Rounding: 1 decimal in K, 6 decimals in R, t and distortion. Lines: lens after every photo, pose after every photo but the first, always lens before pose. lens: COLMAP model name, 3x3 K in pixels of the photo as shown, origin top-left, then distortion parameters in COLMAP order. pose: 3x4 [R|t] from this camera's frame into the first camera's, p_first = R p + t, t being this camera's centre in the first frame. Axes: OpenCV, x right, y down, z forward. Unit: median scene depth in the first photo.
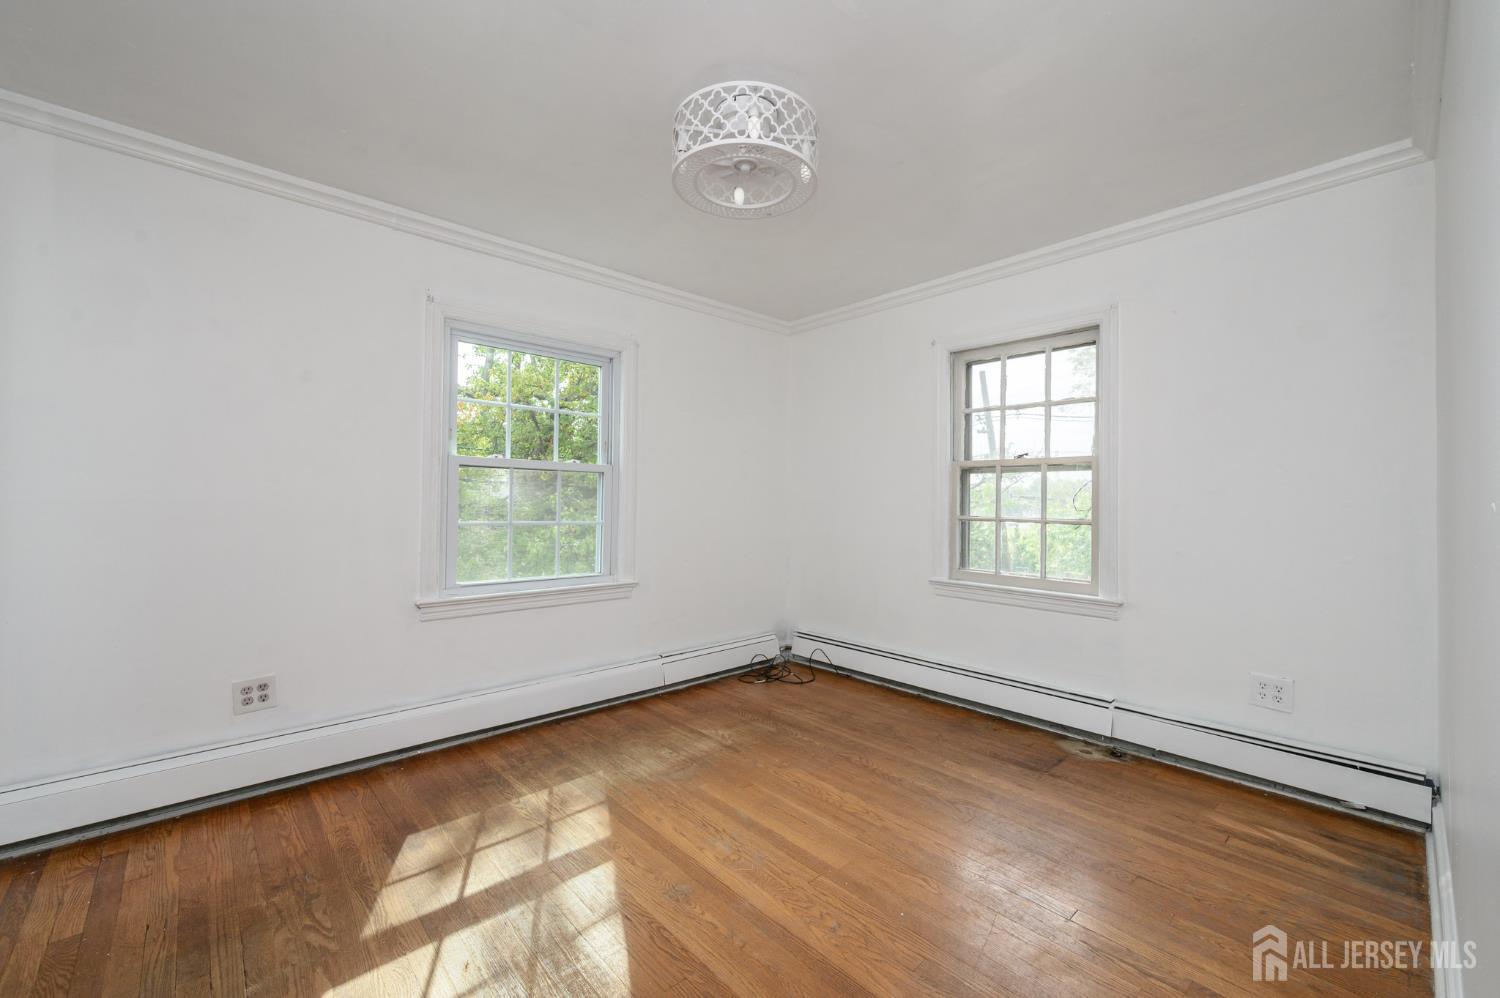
lens RADIAL K [[596.4, 0, 744.7], [0, 596.4, 495.3], [0, 0, 1]] dist [0.002936, 0.000516]
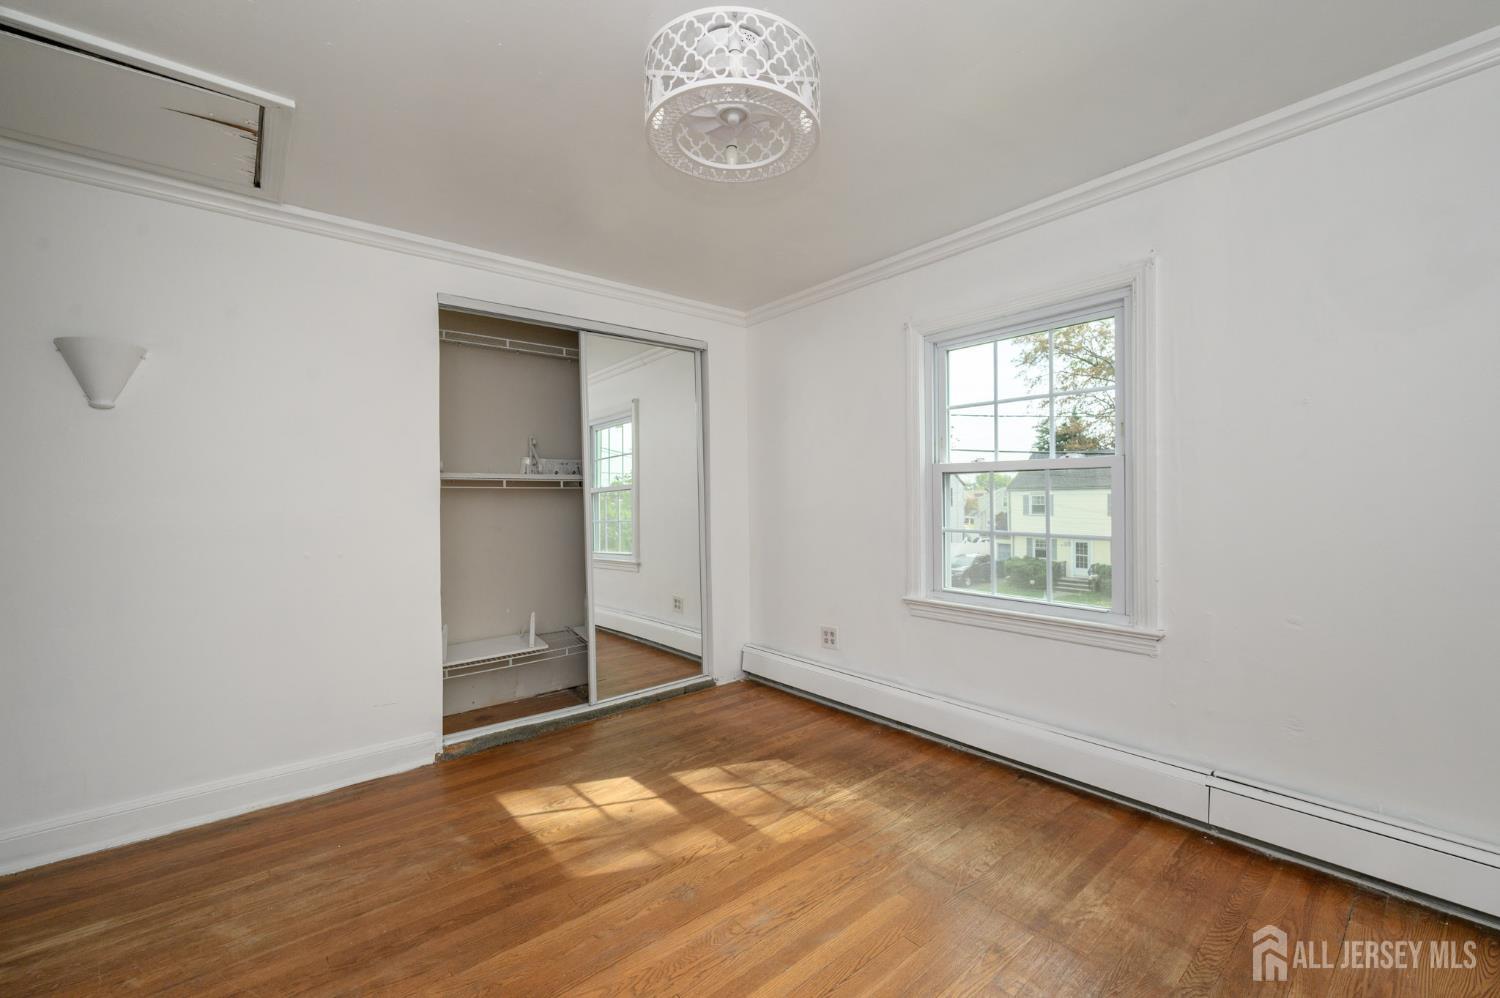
lens RADIAL K [[589.1, 0, 743.7], [0, 589.1, 499.4], [0, 0, 1]] dist [-0.001398, -0.000068]
pose [[-0.016730, -0.000484, -0.999860, 0.742907], [0.025902, 0.999664, -0.000917, -0.019862], [0.999524, -0.025914, -0.016712, 0.915753]]
